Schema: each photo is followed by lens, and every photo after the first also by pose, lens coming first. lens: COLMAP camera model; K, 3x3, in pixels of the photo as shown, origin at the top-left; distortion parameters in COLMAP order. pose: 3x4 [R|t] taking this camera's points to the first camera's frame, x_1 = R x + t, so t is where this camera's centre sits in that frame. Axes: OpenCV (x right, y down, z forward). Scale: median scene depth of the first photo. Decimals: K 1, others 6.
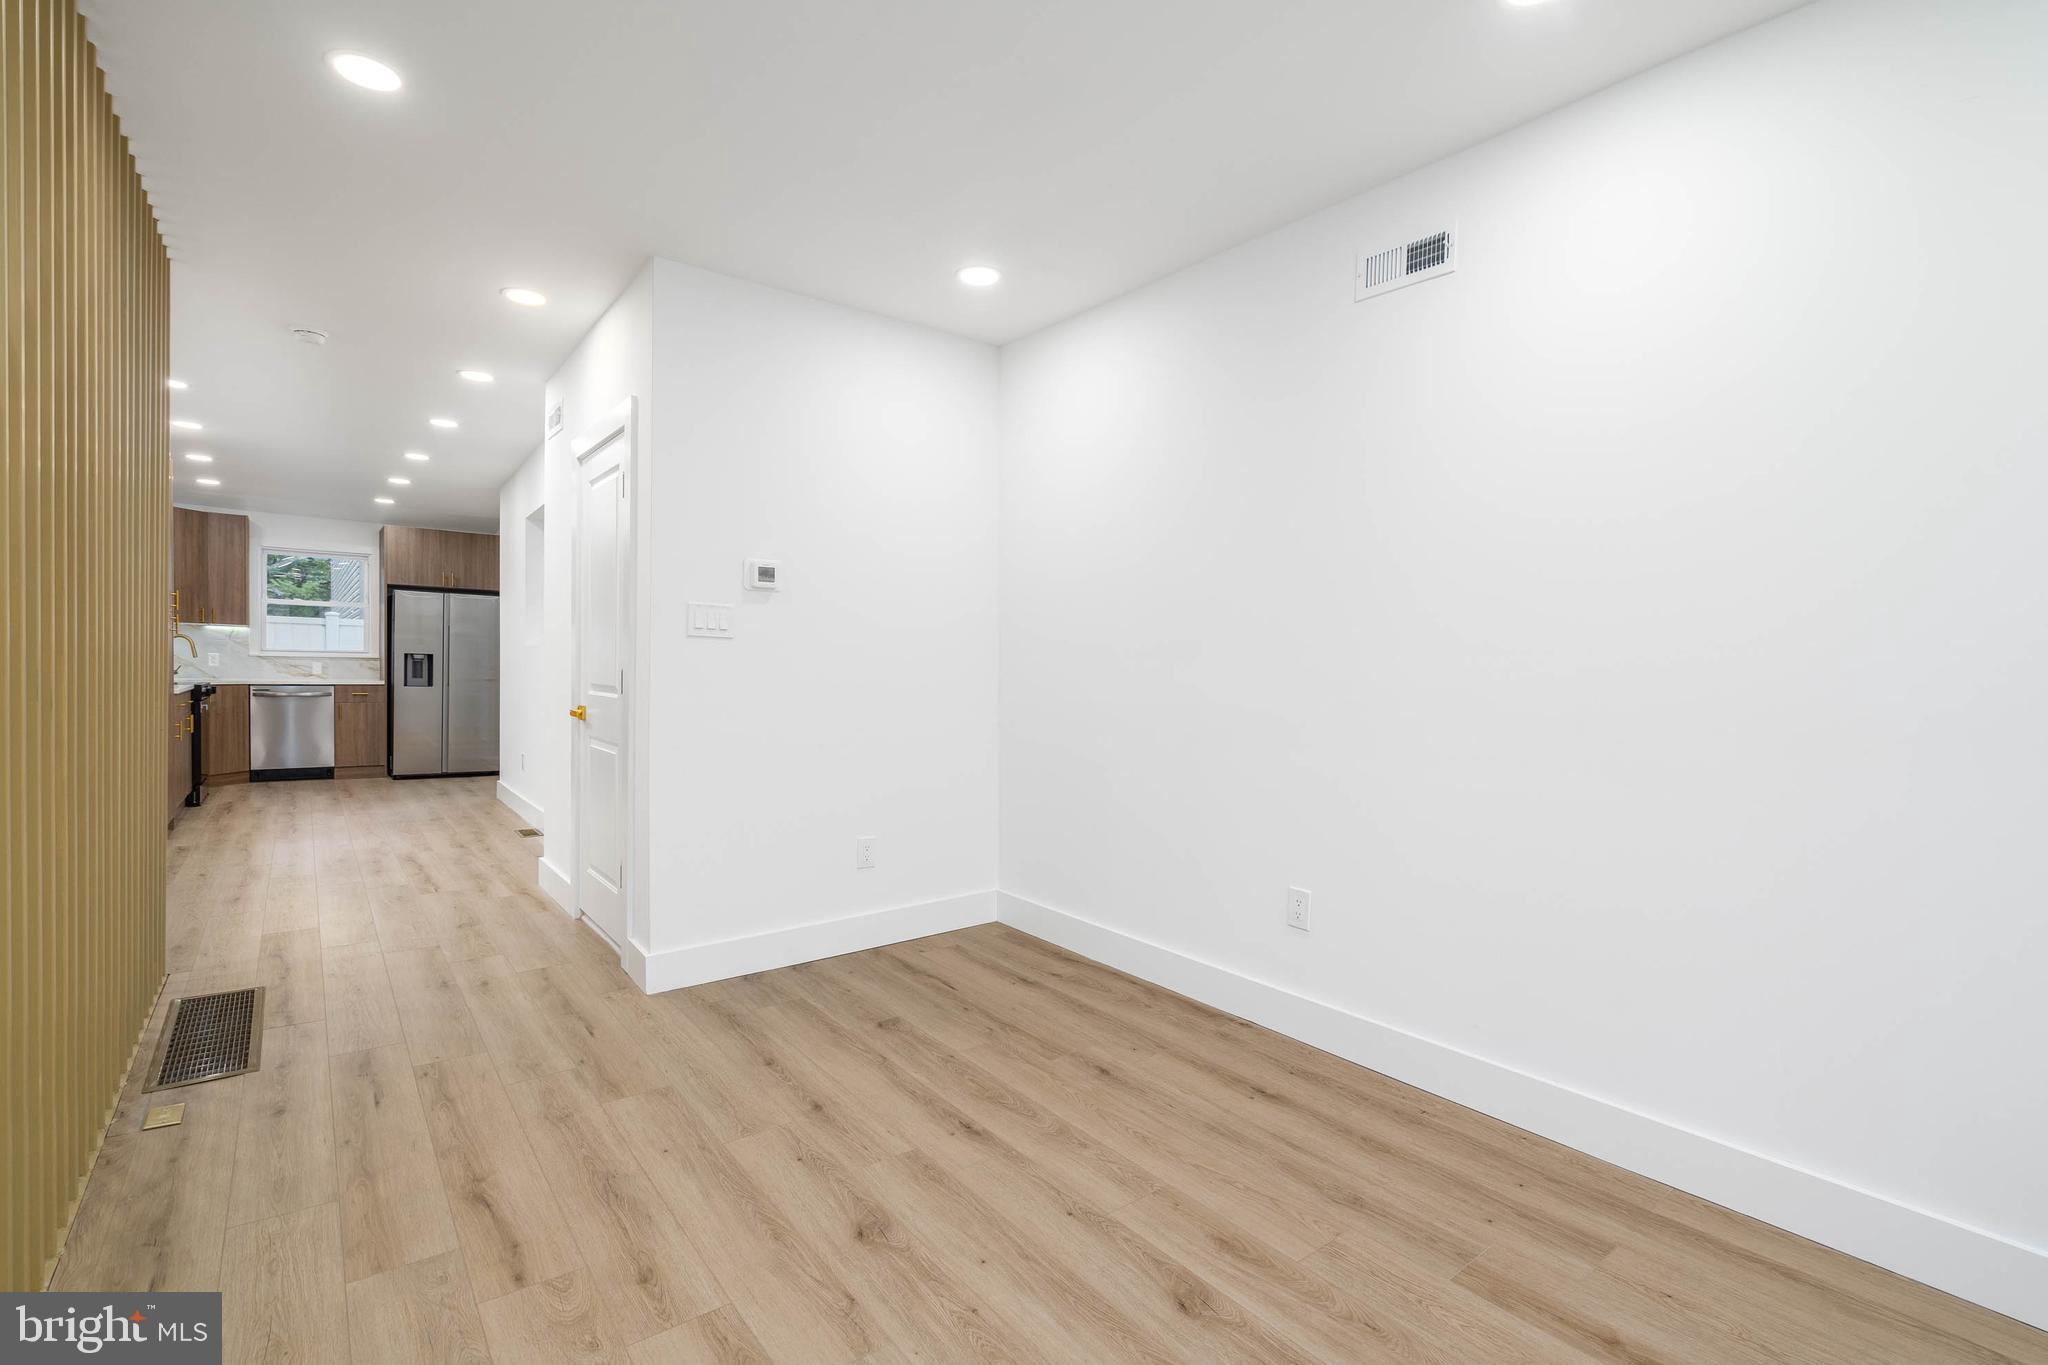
lens RADIAL K [[958.4, 0, 1032.1], [0, 958.4, 693.0], [0, 0, 1]] dist [-0.005855, 0.002471]
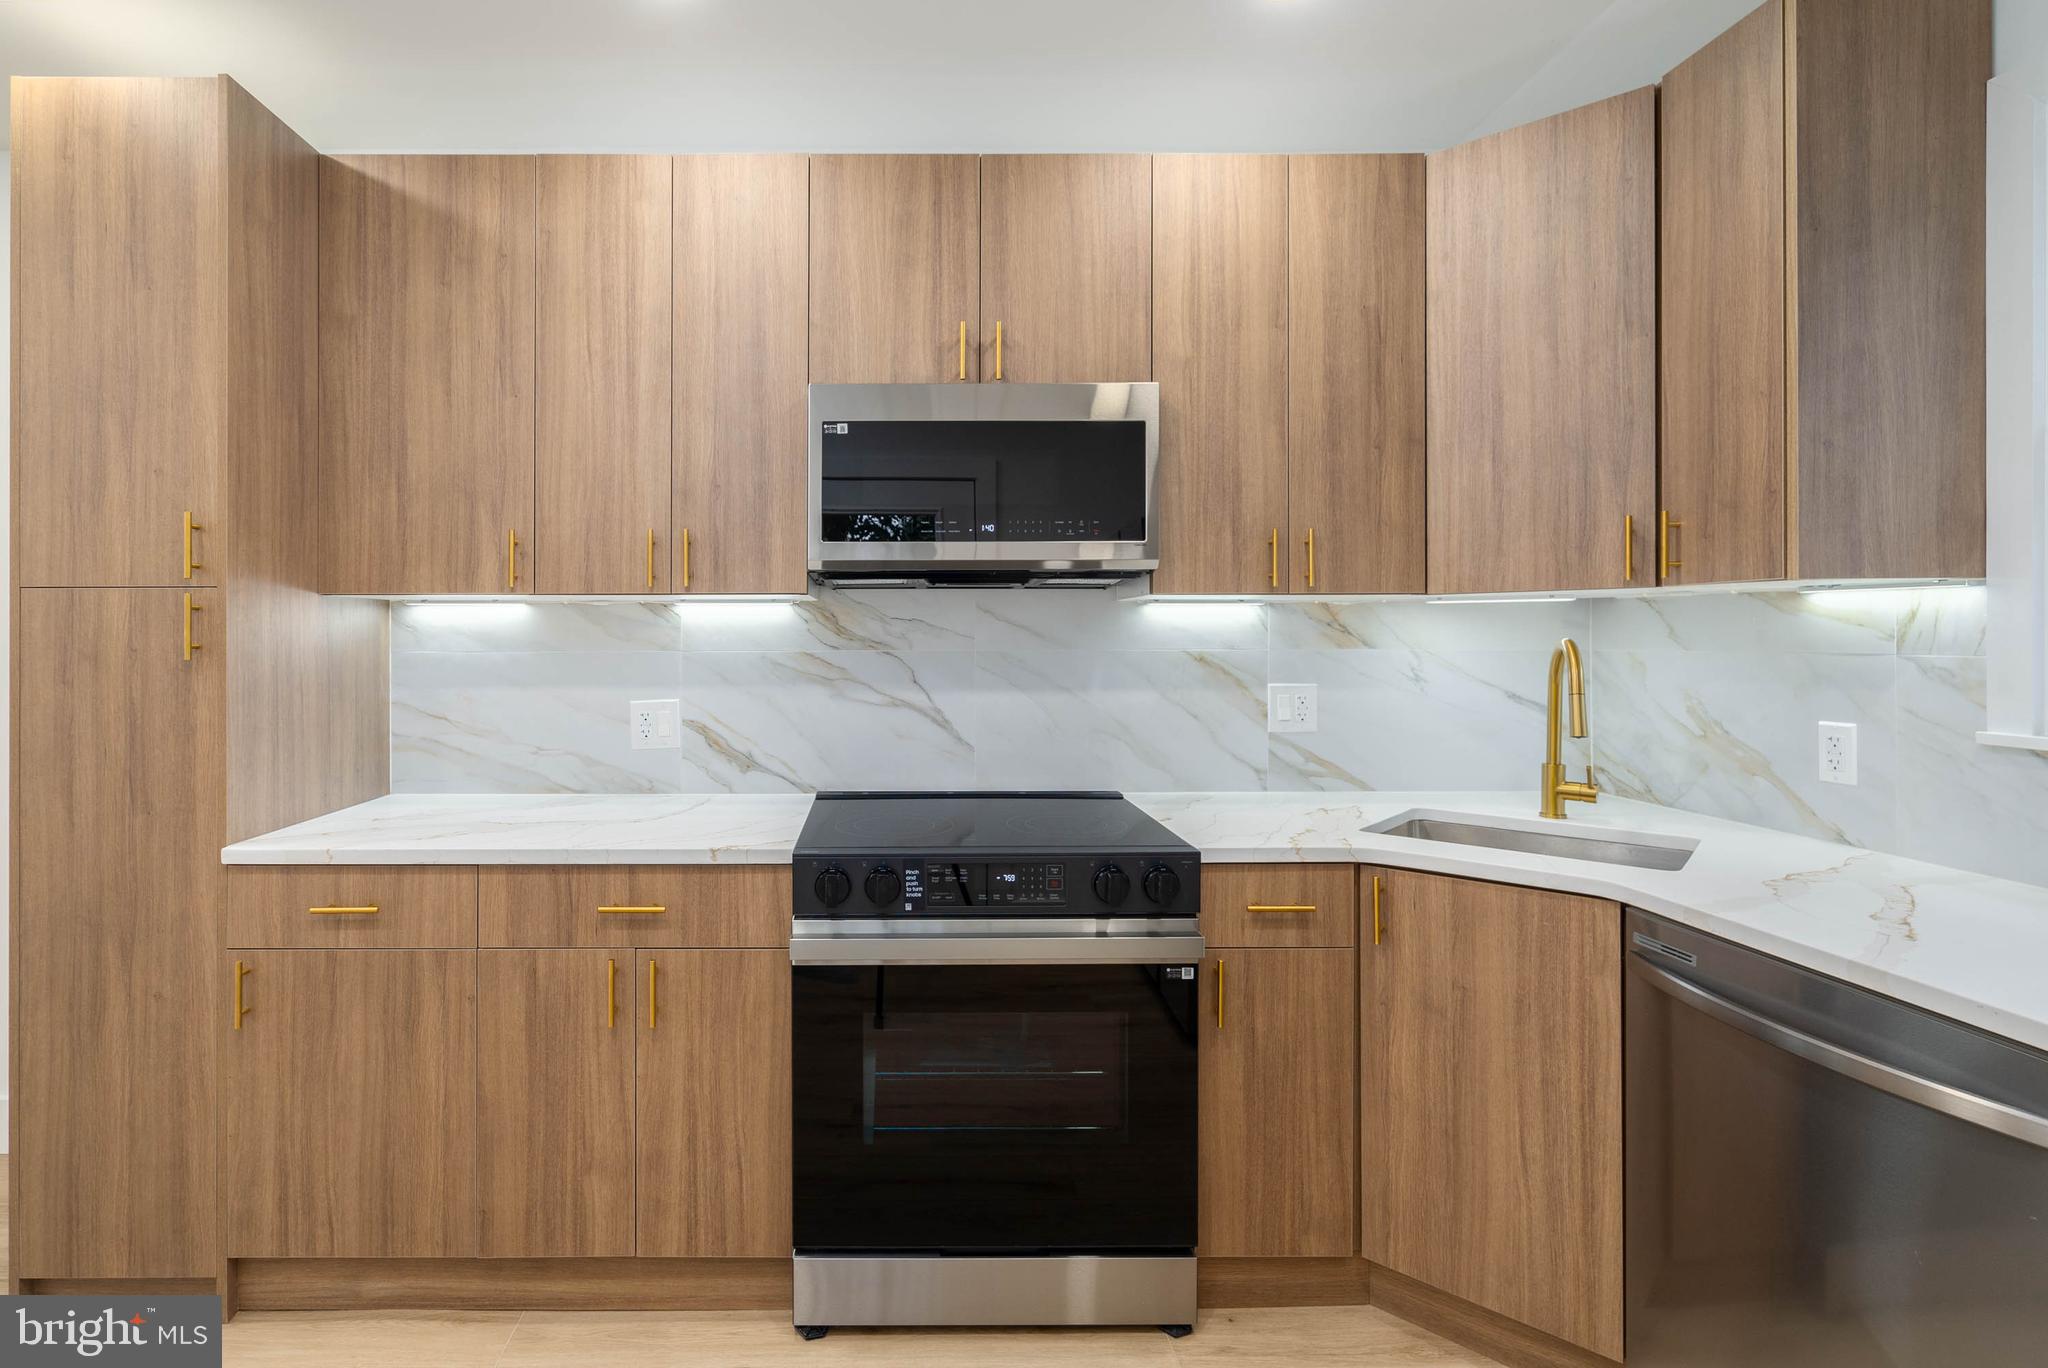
lens RADIAL K [[958.4, 0, 860.5], [0, 958.4, 637.4], [0, 0, 1]] dist [-0.005855, 0.002471]
pose [[-0.616882, -0.019534, -0.786813, -0.616414], [-0.031747, 0.999496, 0.000077, -0.058701], [0.786415, 0.025026, -0.617191, 1.058074]]
